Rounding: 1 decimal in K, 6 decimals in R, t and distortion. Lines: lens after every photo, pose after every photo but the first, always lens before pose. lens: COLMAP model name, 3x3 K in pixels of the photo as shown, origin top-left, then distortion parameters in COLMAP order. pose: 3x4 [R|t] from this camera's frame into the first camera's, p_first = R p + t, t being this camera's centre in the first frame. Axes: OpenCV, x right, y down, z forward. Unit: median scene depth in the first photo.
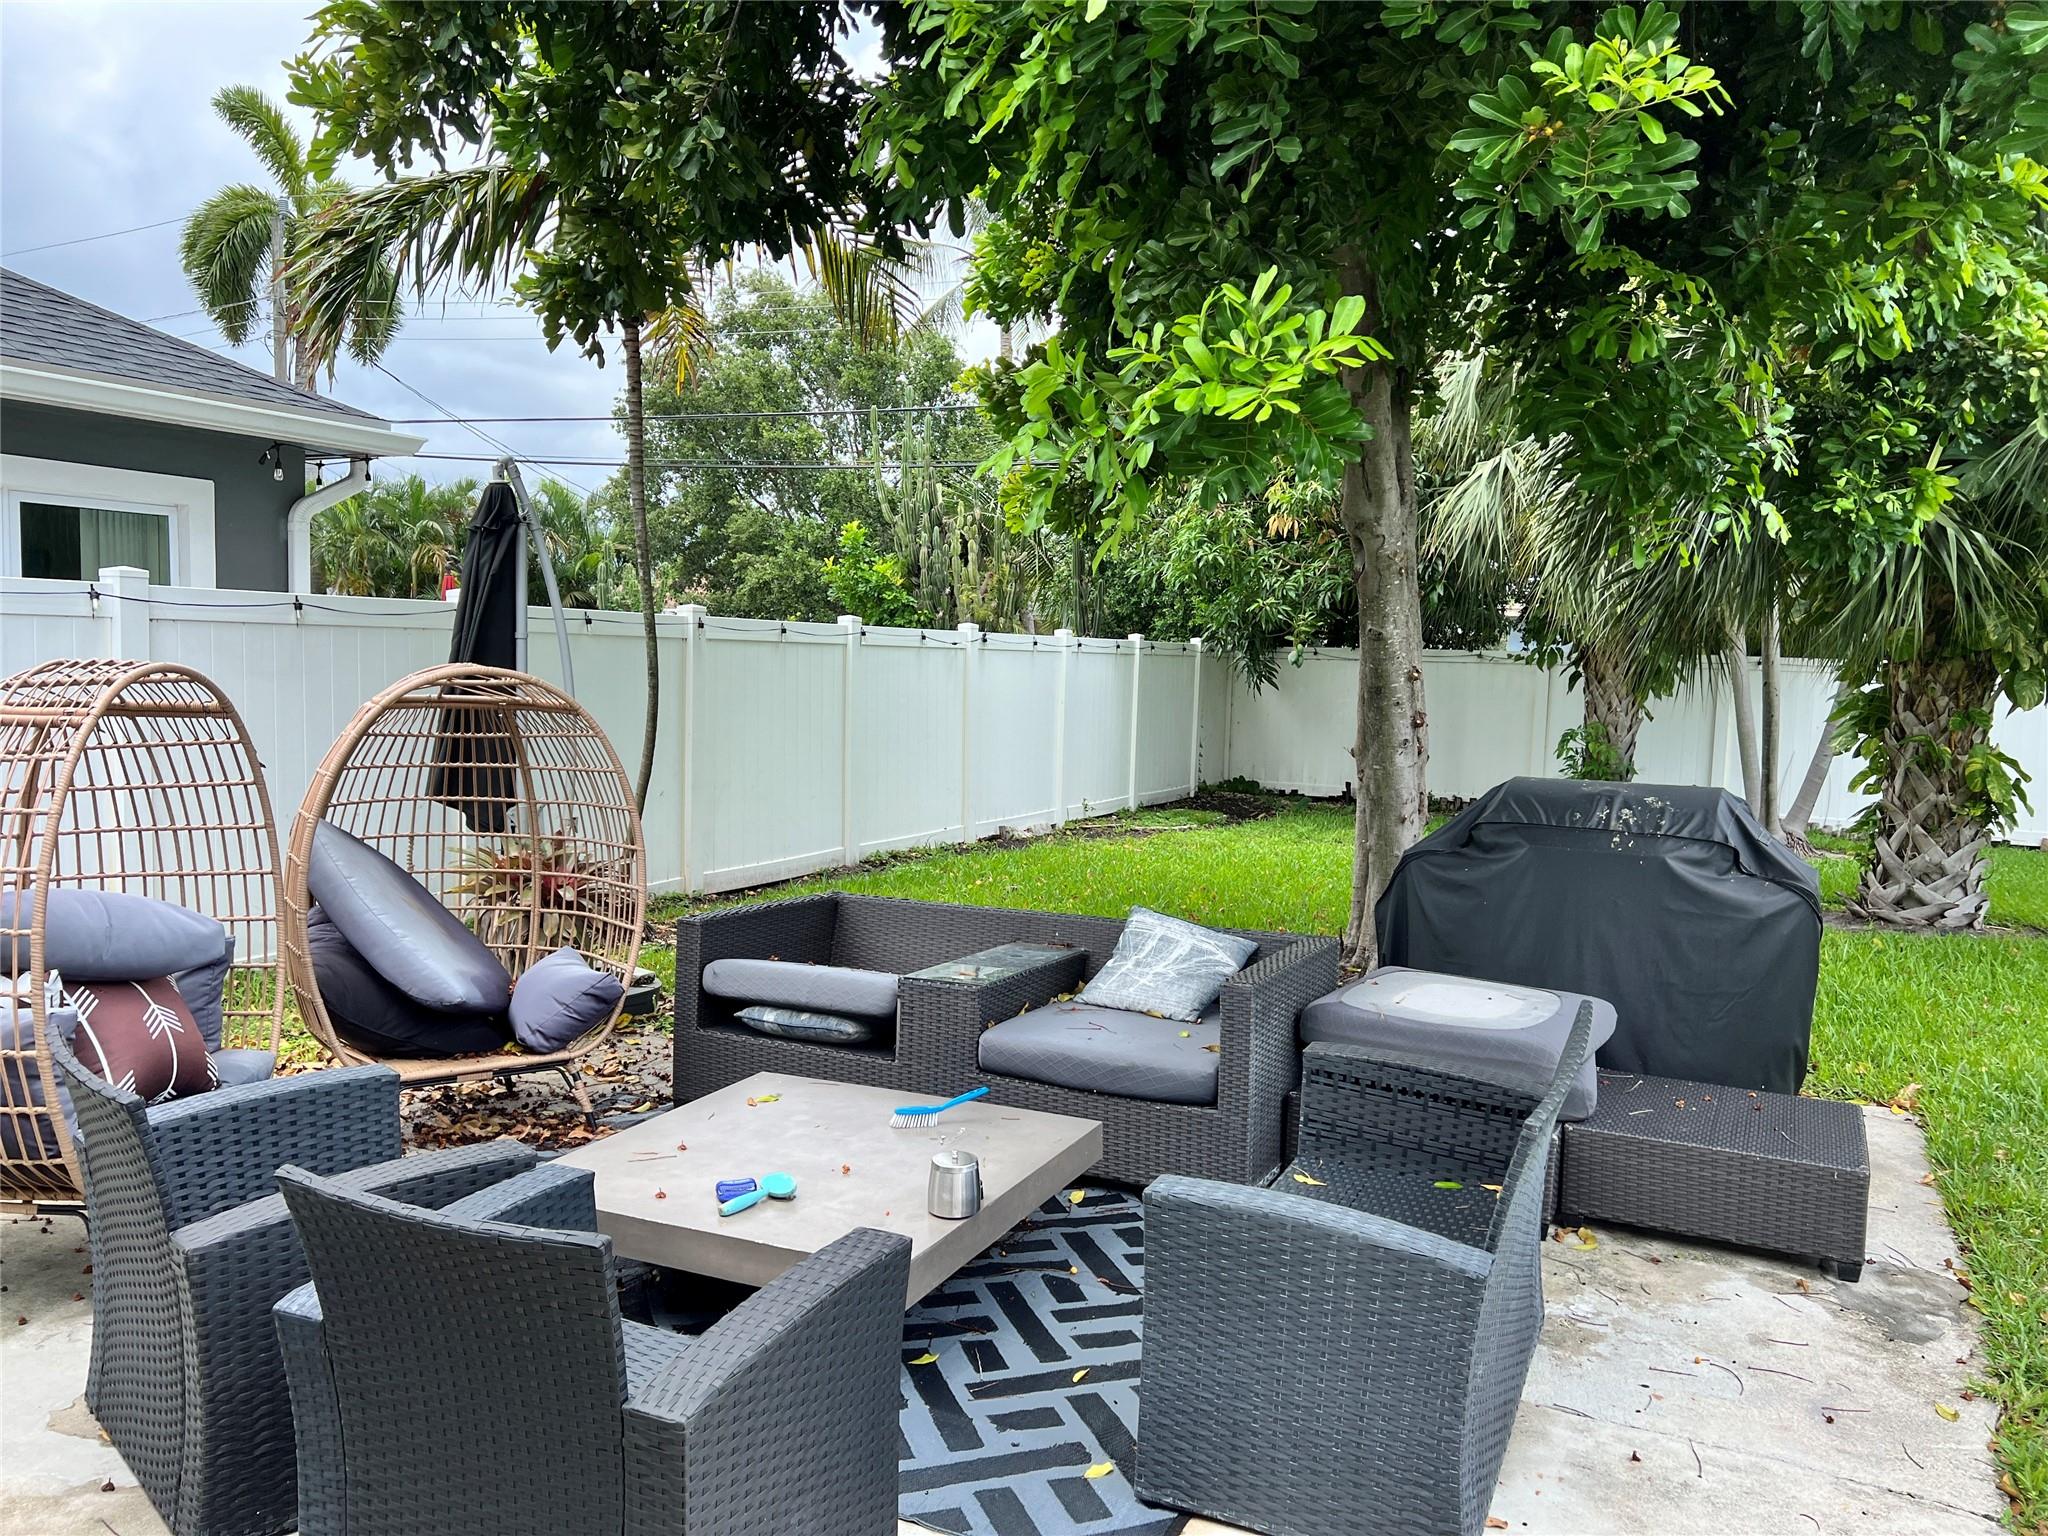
lens RADIAL K [[1547.9, 0, 1025.7], [0, 1547.9, 753.9], [0, 0, 1]] dist [0.030207, -0.025263]
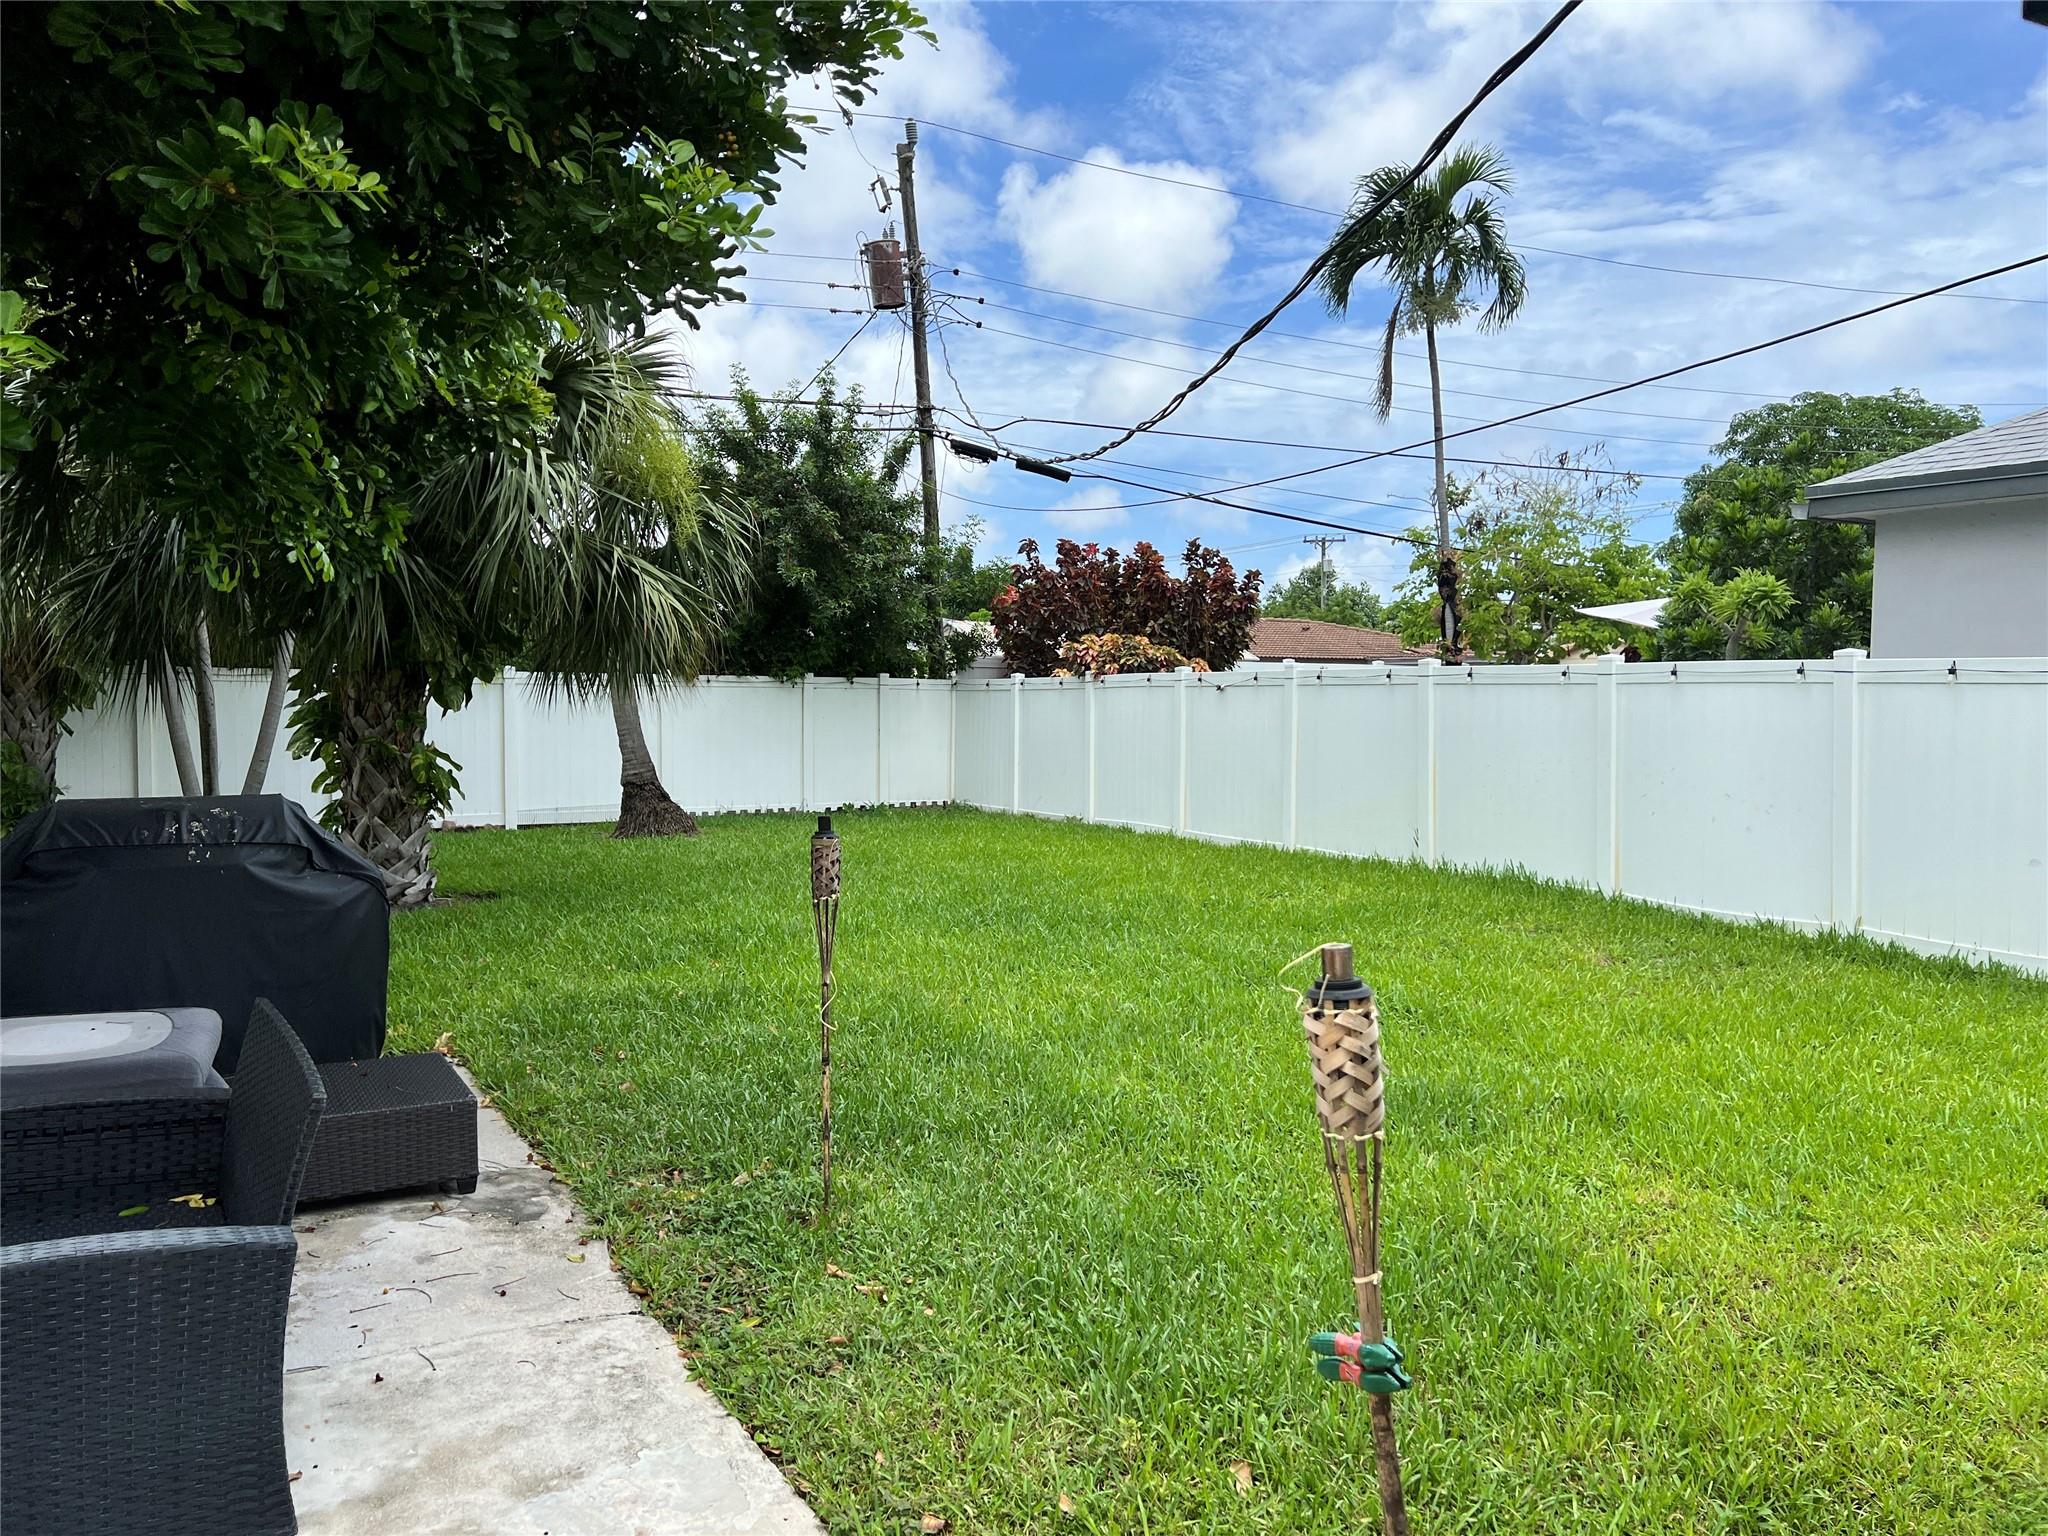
lens RADIAL K [[1547.9, 0, 1018.0], [0, 1547.9, 771.6], [0, 0, 1]] dist [0.030207, -0.025263]
pose [[0.563263, -0.066890, 0.823566, -0.150602], [0.061154, 0.997359, 0.039181, -0.004544], [-0.824012, 0.028295, 0.565866, -0.025318]]
